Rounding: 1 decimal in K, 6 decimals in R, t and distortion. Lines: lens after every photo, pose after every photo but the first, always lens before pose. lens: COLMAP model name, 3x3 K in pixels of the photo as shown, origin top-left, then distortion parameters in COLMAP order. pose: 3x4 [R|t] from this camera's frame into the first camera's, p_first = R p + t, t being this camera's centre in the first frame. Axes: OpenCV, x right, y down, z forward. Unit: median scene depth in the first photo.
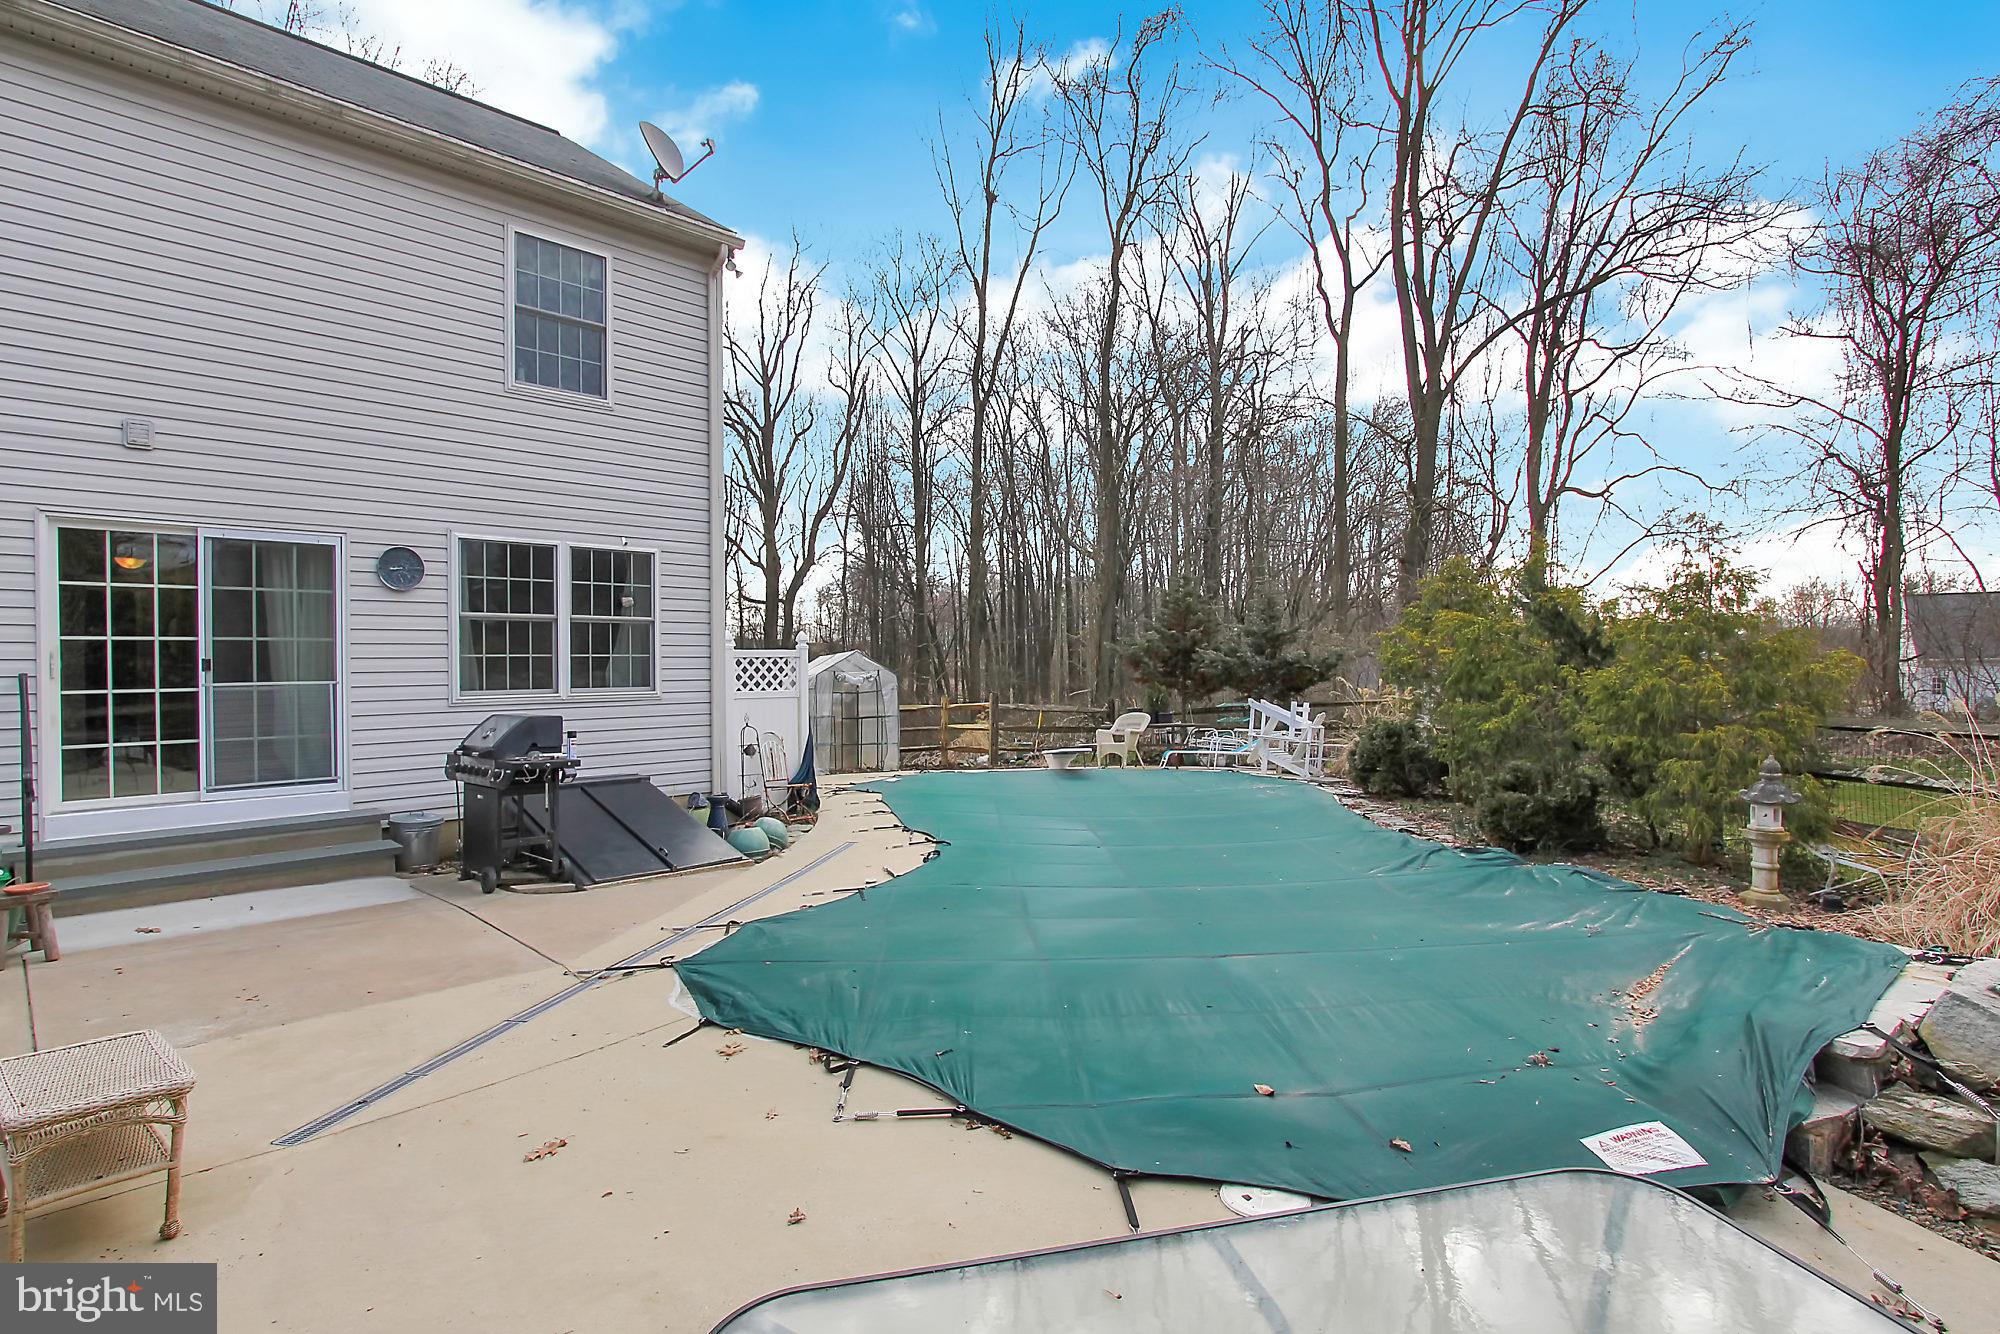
lens RADIAL K [[975.3, 0, 999.9], [0, 975.3, 654.1], [0, 0, 1]] dist [-0.004215, -0.000482]
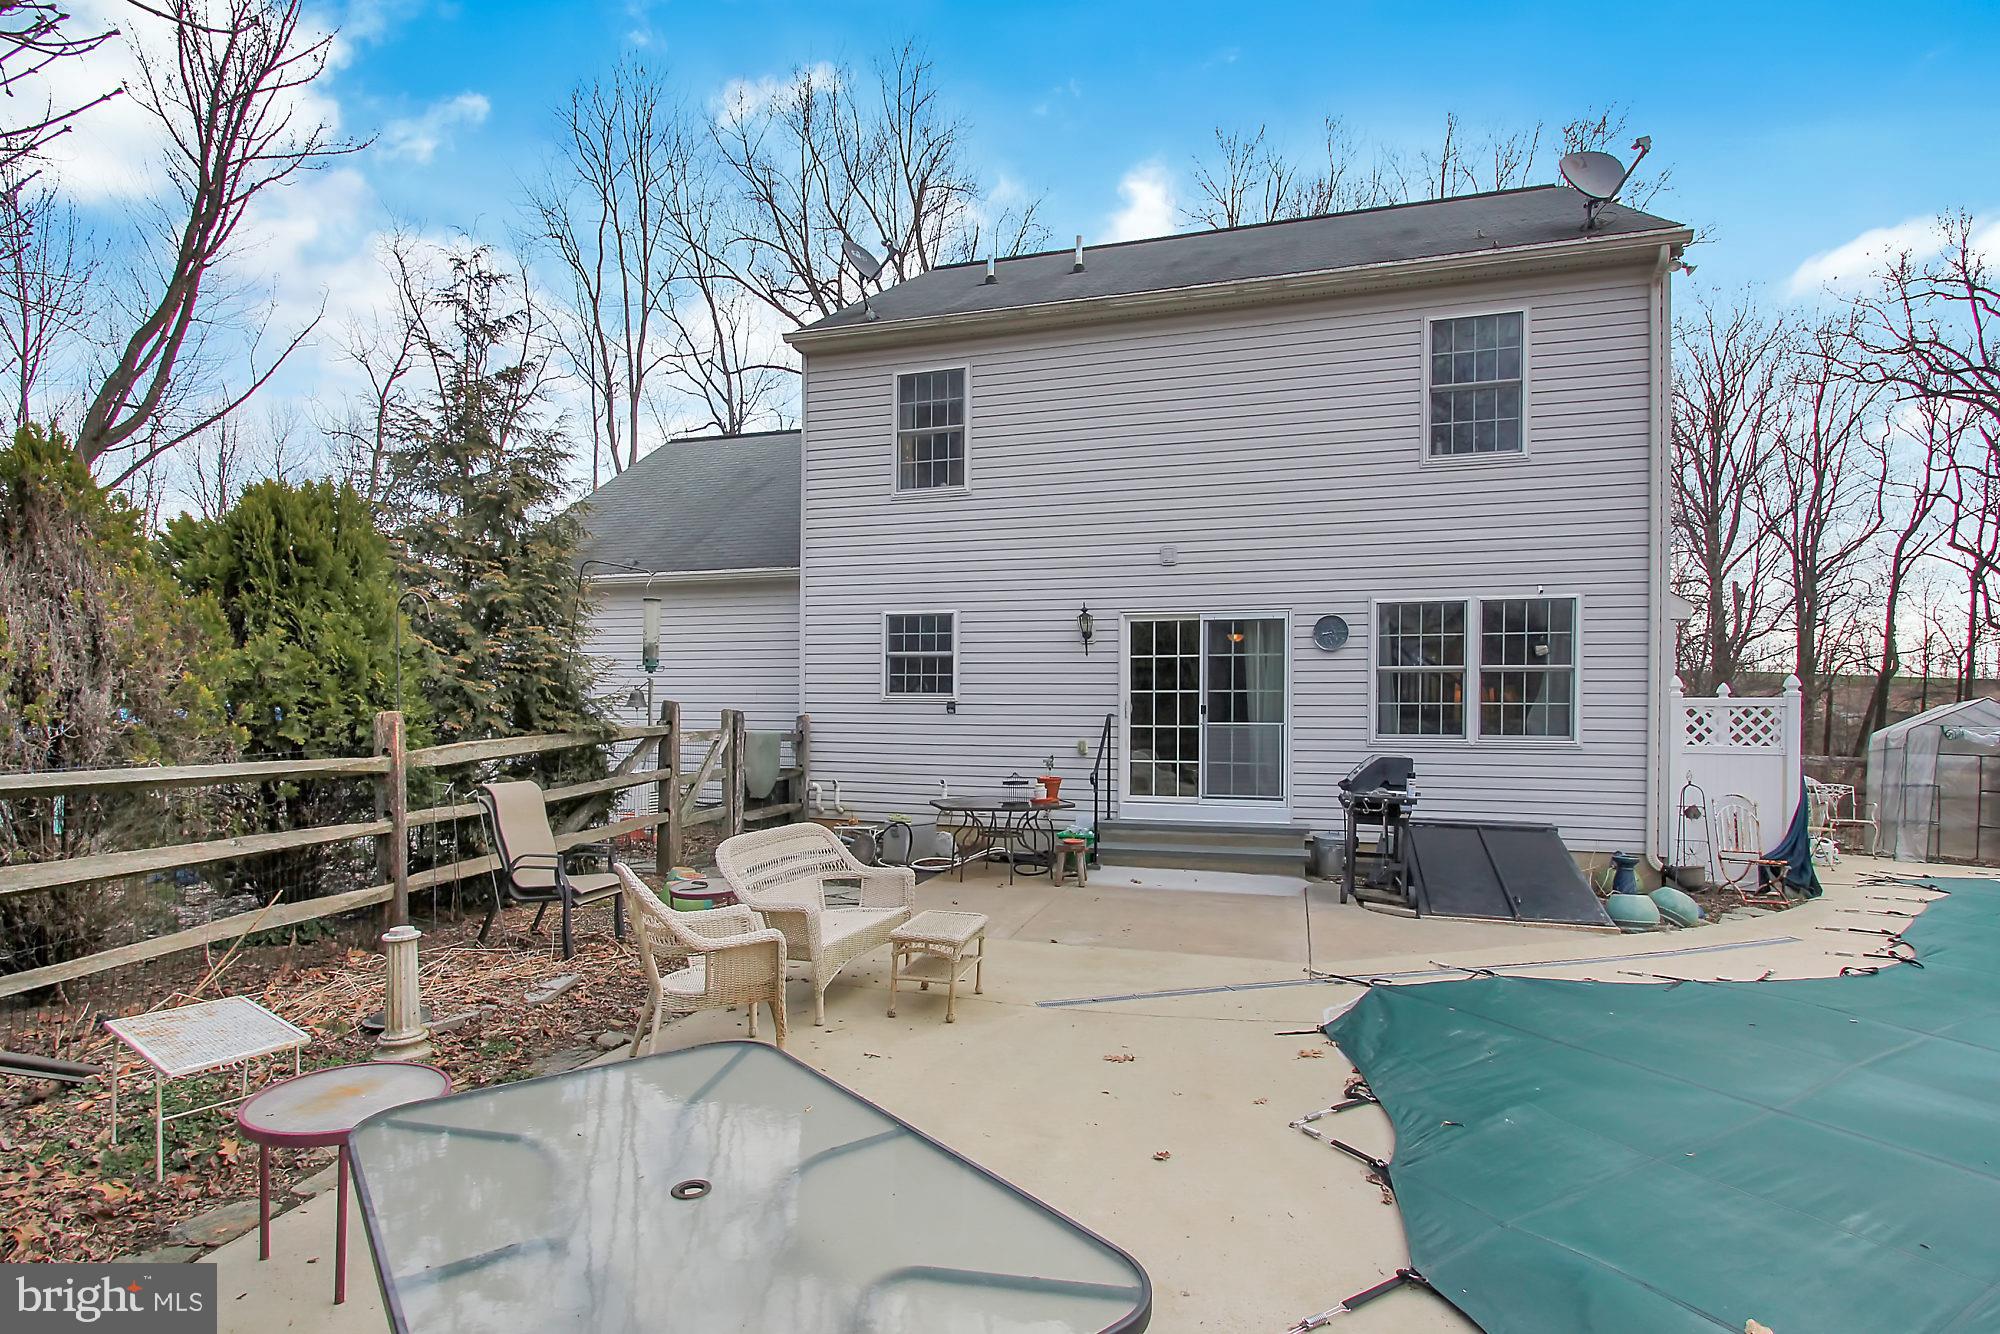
lens RADIAL K [[917.2, 0, 1002.4], [0, 917.2, 710.4], [0, 0, 1]] dist [-0.001280, -0.000077]
pose [[0.488031, 0.010475, -0.872764, 0.189311], [-0.001125, 0.999935, 0.011372, -0.002150], [0.872826, -0.004569, 0.488011, 0.066930]]
